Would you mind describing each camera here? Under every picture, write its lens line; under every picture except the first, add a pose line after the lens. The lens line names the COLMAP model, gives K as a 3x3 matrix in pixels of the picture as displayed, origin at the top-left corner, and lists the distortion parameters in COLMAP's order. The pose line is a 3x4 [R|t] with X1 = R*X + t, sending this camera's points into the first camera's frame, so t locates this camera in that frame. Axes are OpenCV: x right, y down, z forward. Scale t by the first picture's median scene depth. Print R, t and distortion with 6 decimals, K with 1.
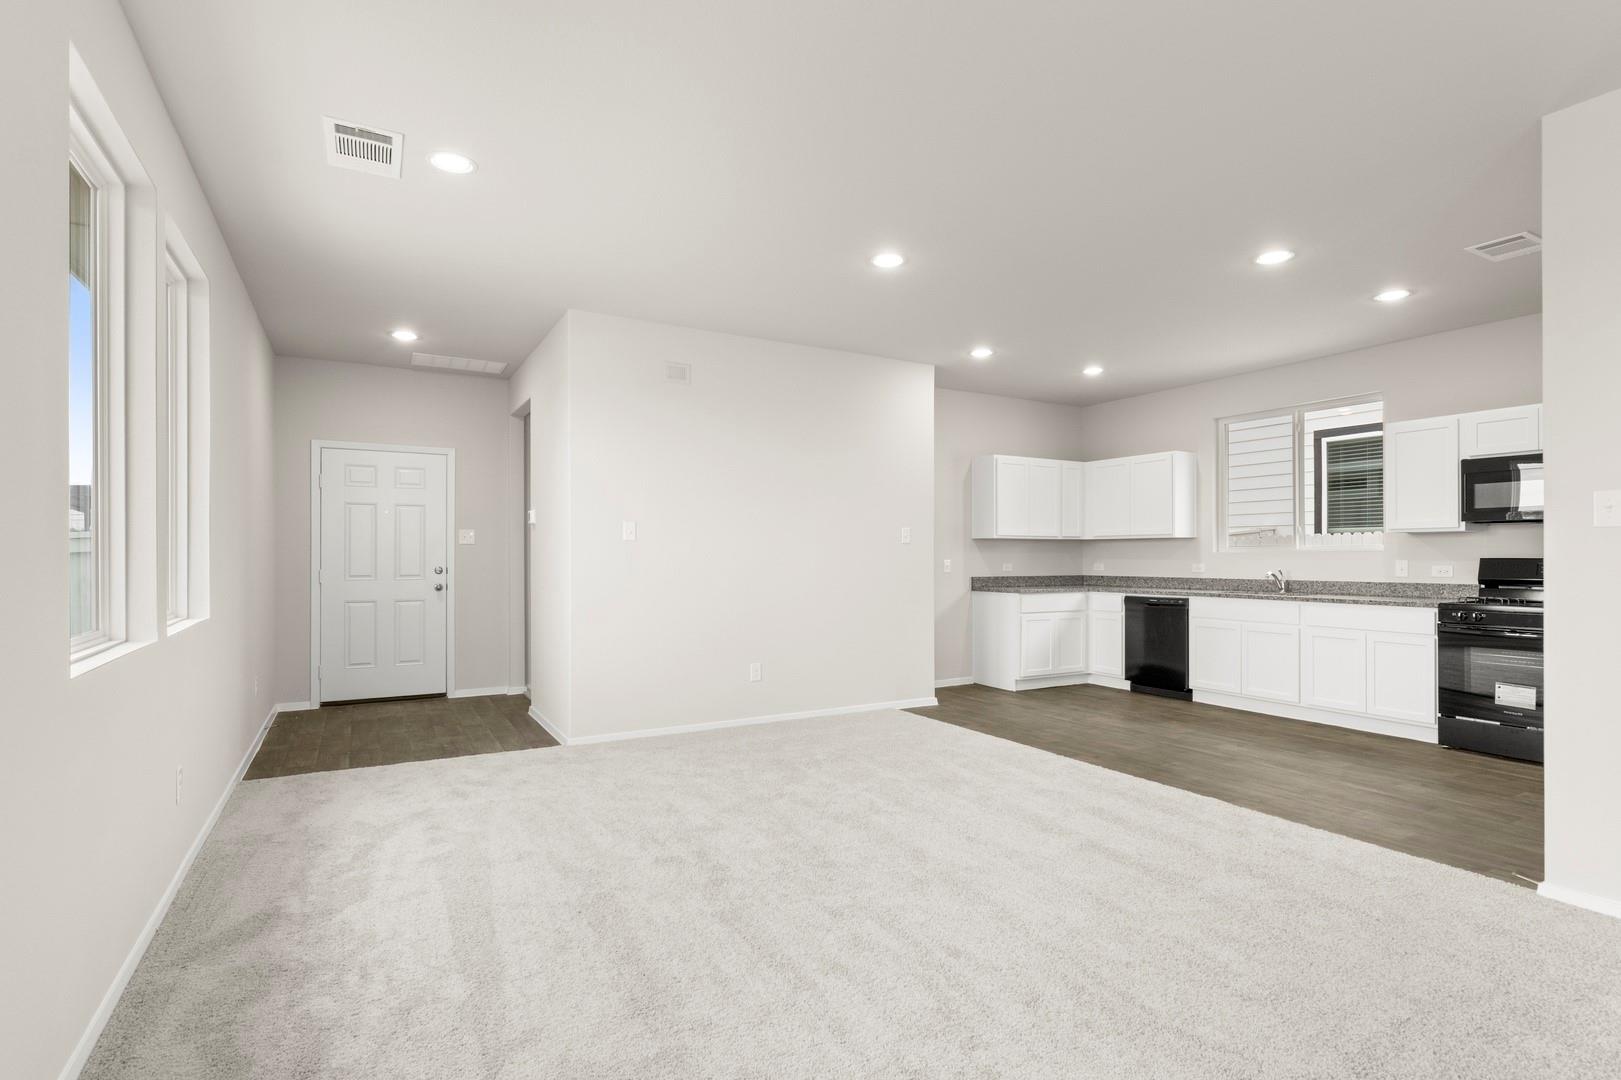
lens RADIAL K [[789.1, 0, 814.2], [0, 789.1, 554.1], [0, 0, 1]] dist [-0.002663, -0.000955]
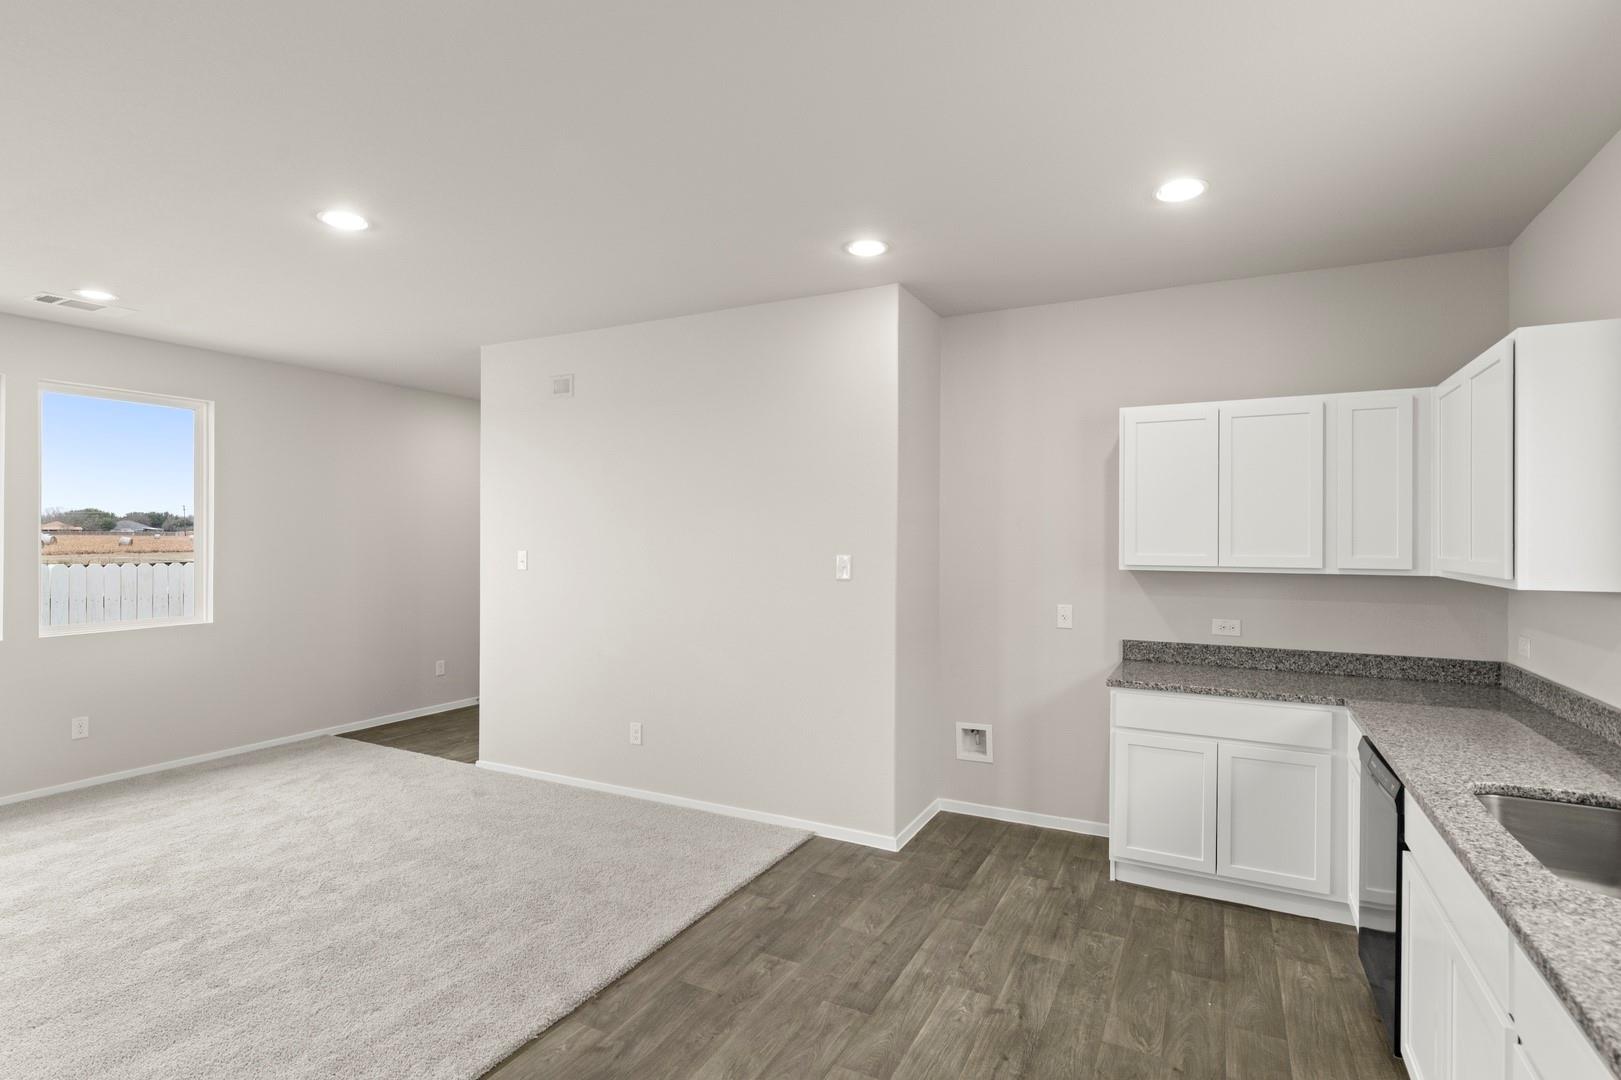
lens RADIAL K [[786.7, 0, 810.5], [0, 786.7, 540.0], [0, 0, 1]] dist [-0.000718, -0.000053]
pose [[0.543770, 0.003269, -0.839228, 0.565955], [-0.000063, 0.999993, 0.003854, -0.043105], [0.839234, -0.002043, 0.543766, 0.567716]]
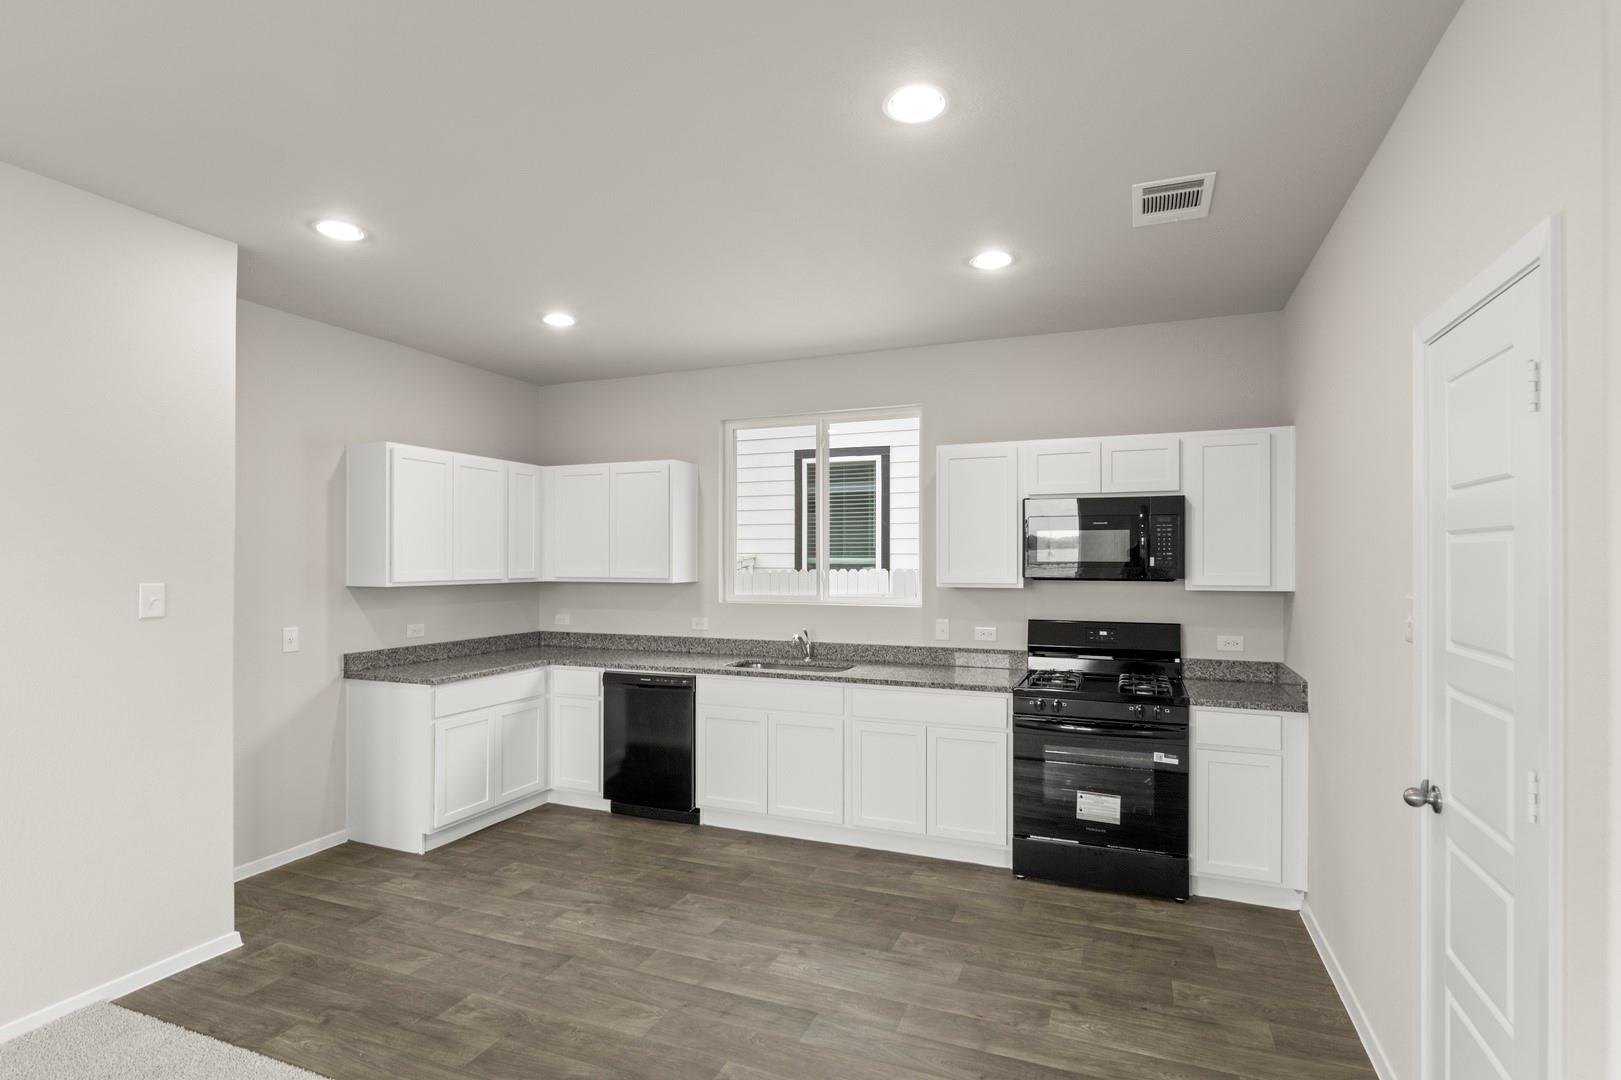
lens RADIAL K [[789.1, 0, 814.2], [0, 789.1, 554.1], [0, 0, 1]] dist [-0.002663, -0.000955]
pose [[0.785391, 0.004923, 0.618980, 0.121086], [-0.002400, 0.999985, -0.004907, -0.043500], [-0.618995, 0.002368, 0.785391, 0.367568]]
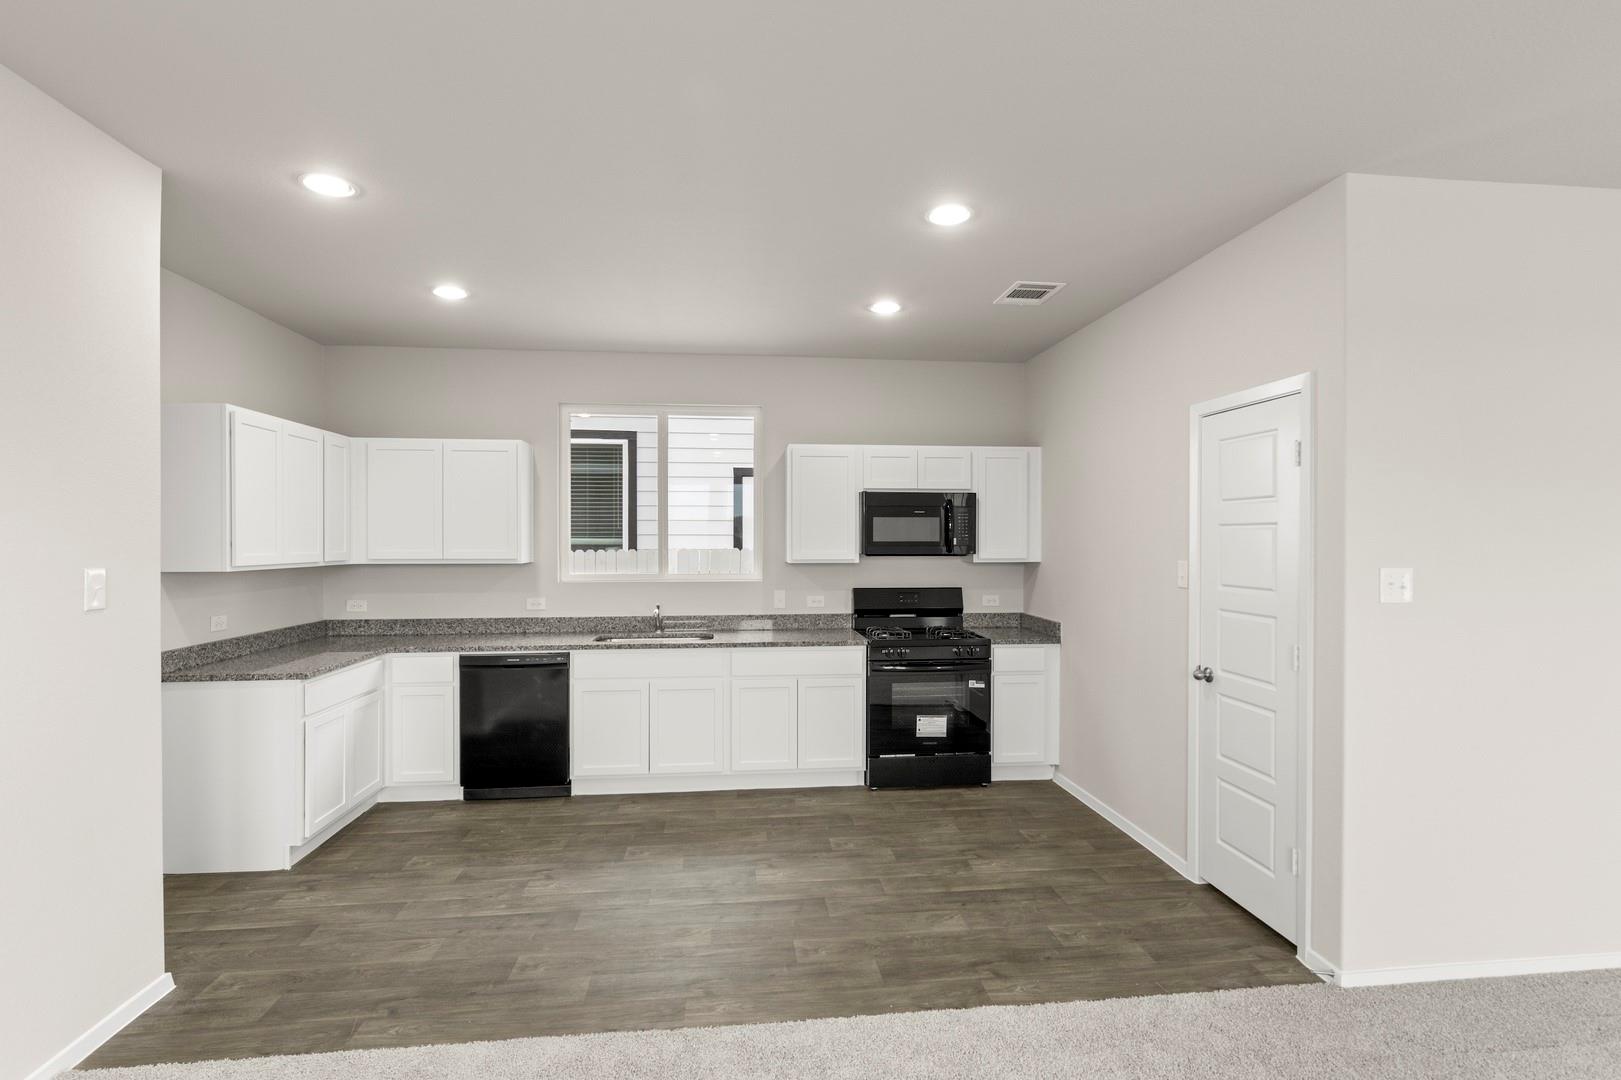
lens RADIAL K [[789.1, 0, 812.9], [0, 789.1, 543.6], [0, 0, 1]] dist [-0.003872, -0.000243]
pose [[0.397114, -0.003407, 0.917763, -0.081586], [-0.002939, 0.999983, 0.004984, -0.042776], [-0.917764, -0.004676, 0.397098, 0.479765]]
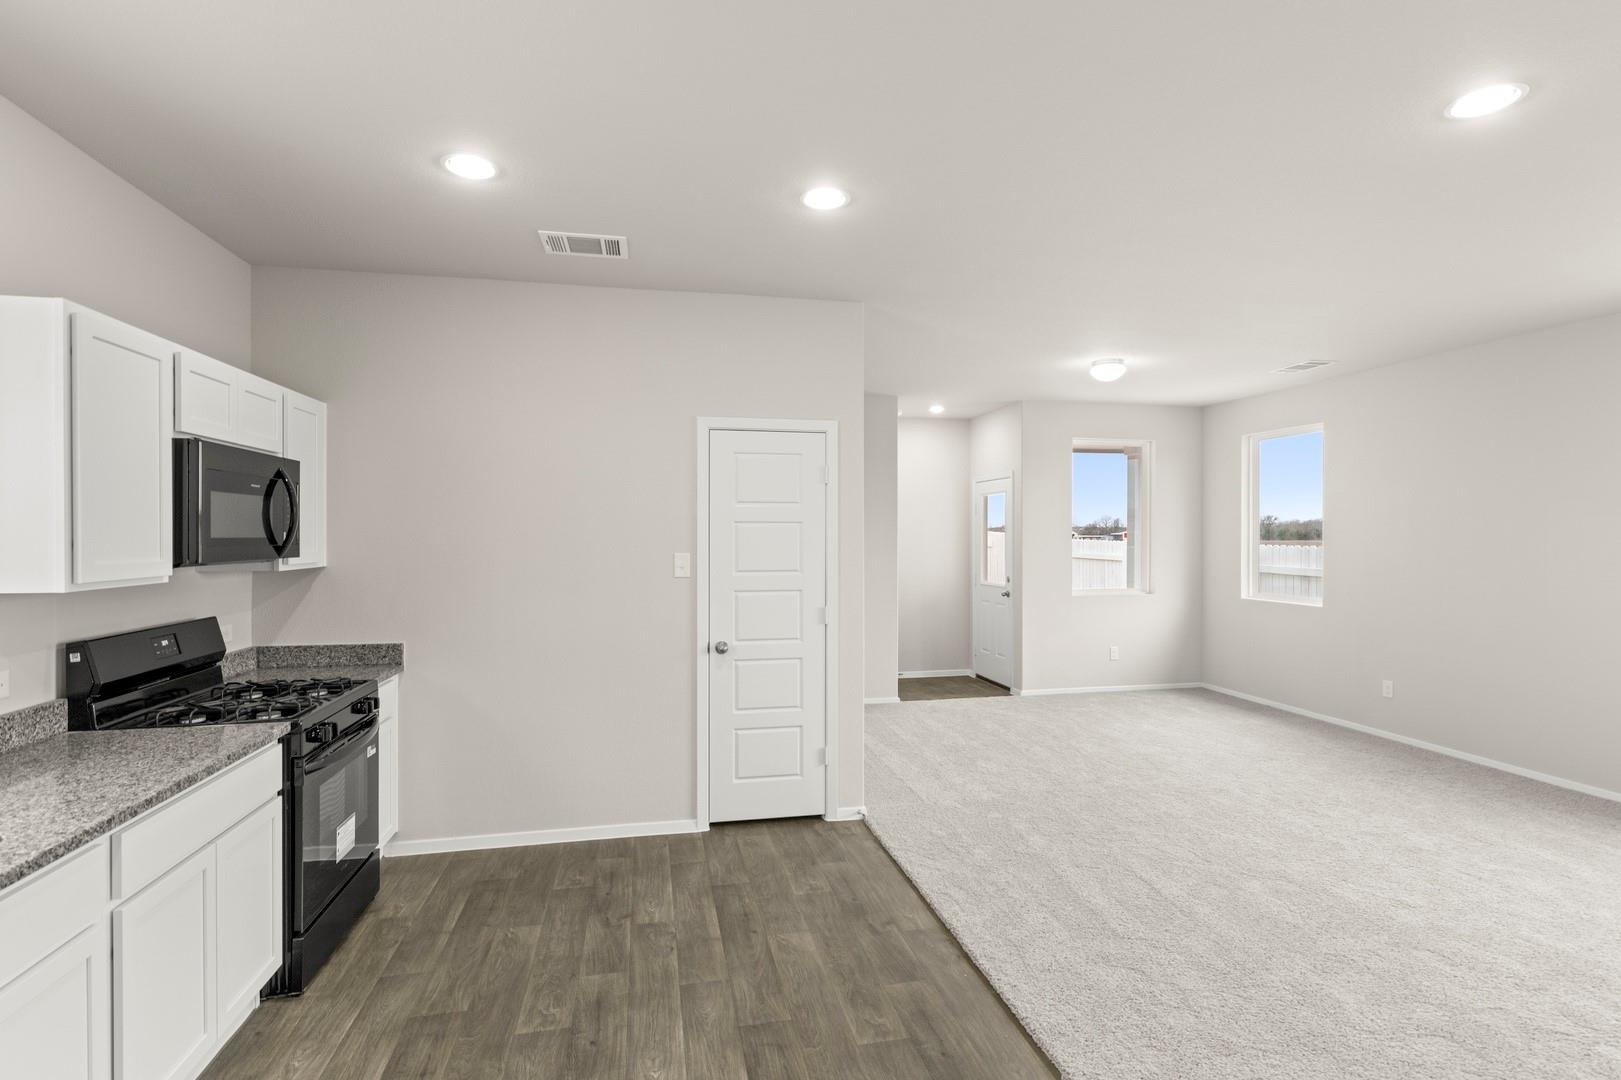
lens RADIAL K [[786.7, 0, 810.5], [0, 786.7, 540.0], [0, 0, 1]] dist [-0.000718, -0.000053]
pose [[-0.951635, 0.001403, 0.307227, 0.219509], [0.002148, 0.999996, 0.002085, -0.040490], [-0.307223, 0.002644, -0.951634, 0.976710]]
